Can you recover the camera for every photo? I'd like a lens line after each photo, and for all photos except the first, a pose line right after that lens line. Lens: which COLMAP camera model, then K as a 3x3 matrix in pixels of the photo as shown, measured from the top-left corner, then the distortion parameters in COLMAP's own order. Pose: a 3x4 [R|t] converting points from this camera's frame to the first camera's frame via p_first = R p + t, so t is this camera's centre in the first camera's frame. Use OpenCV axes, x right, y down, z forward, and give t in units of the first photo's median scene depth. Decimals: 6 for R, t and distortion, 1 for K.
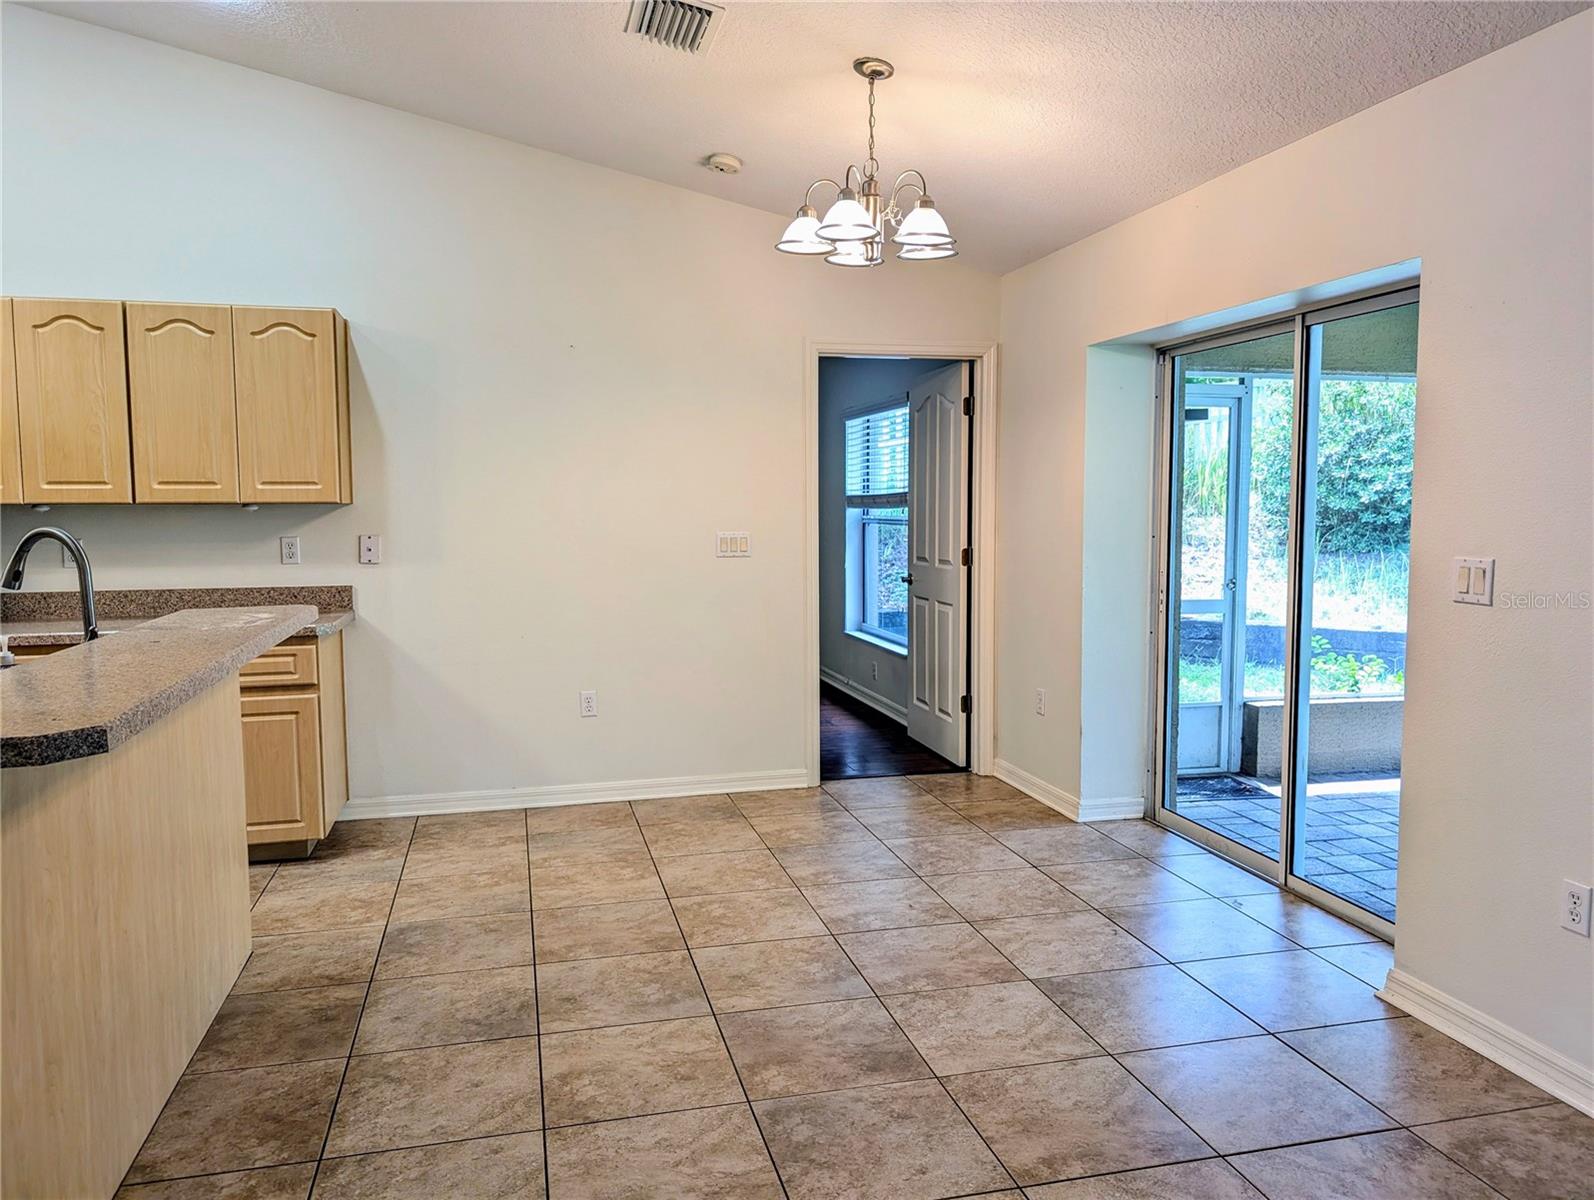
lens RADIAL K [[1147.2, 0, 814.0], [0, 1147.2, 590.0], [0, 0, 1]] dist [0.023479, -0.024356]
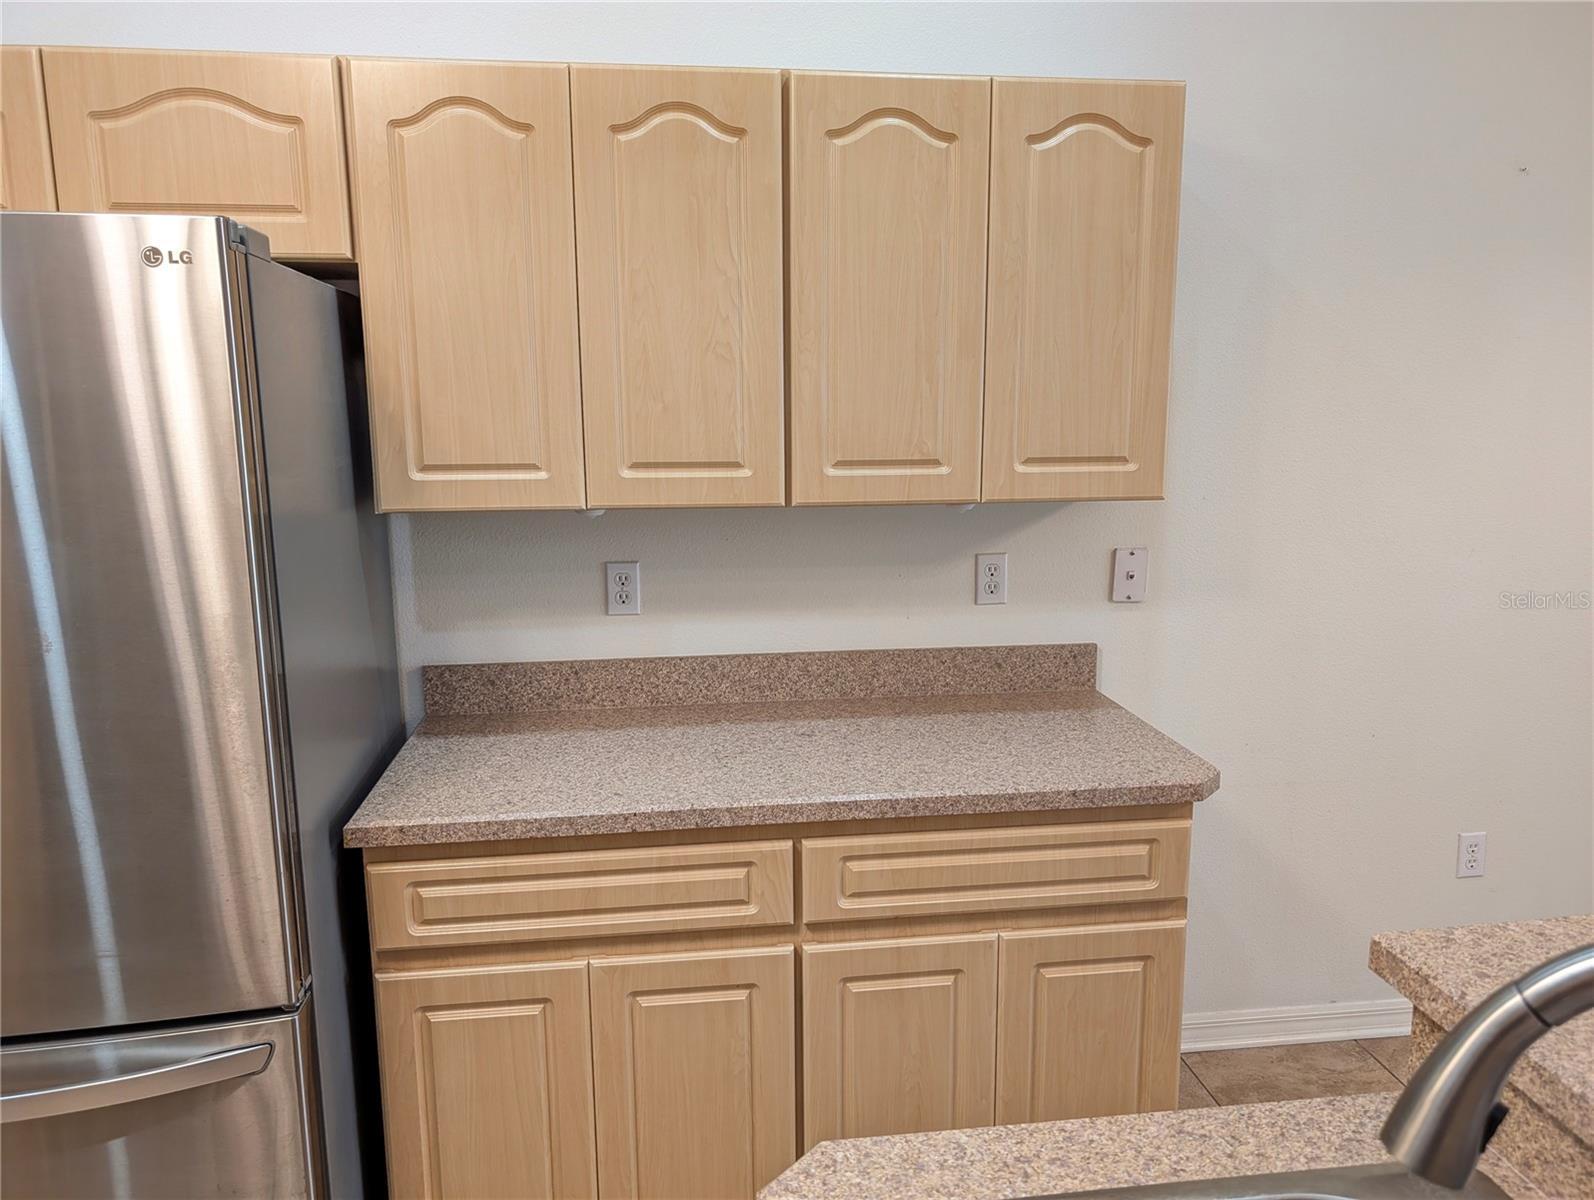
lens RADIAL K [[1147.2, 0, 809.6], [0, 1147.2, 601.0], [0, 0, 1]] dist [0.023479, -0.024356]
pose [[0.991057, 0.020966, -0.131779, -0.512882], [-0.007853, 0.995031, 0.099252, -0.083015], [0.133205, -0.097330, 0.986298, 0.515188]]
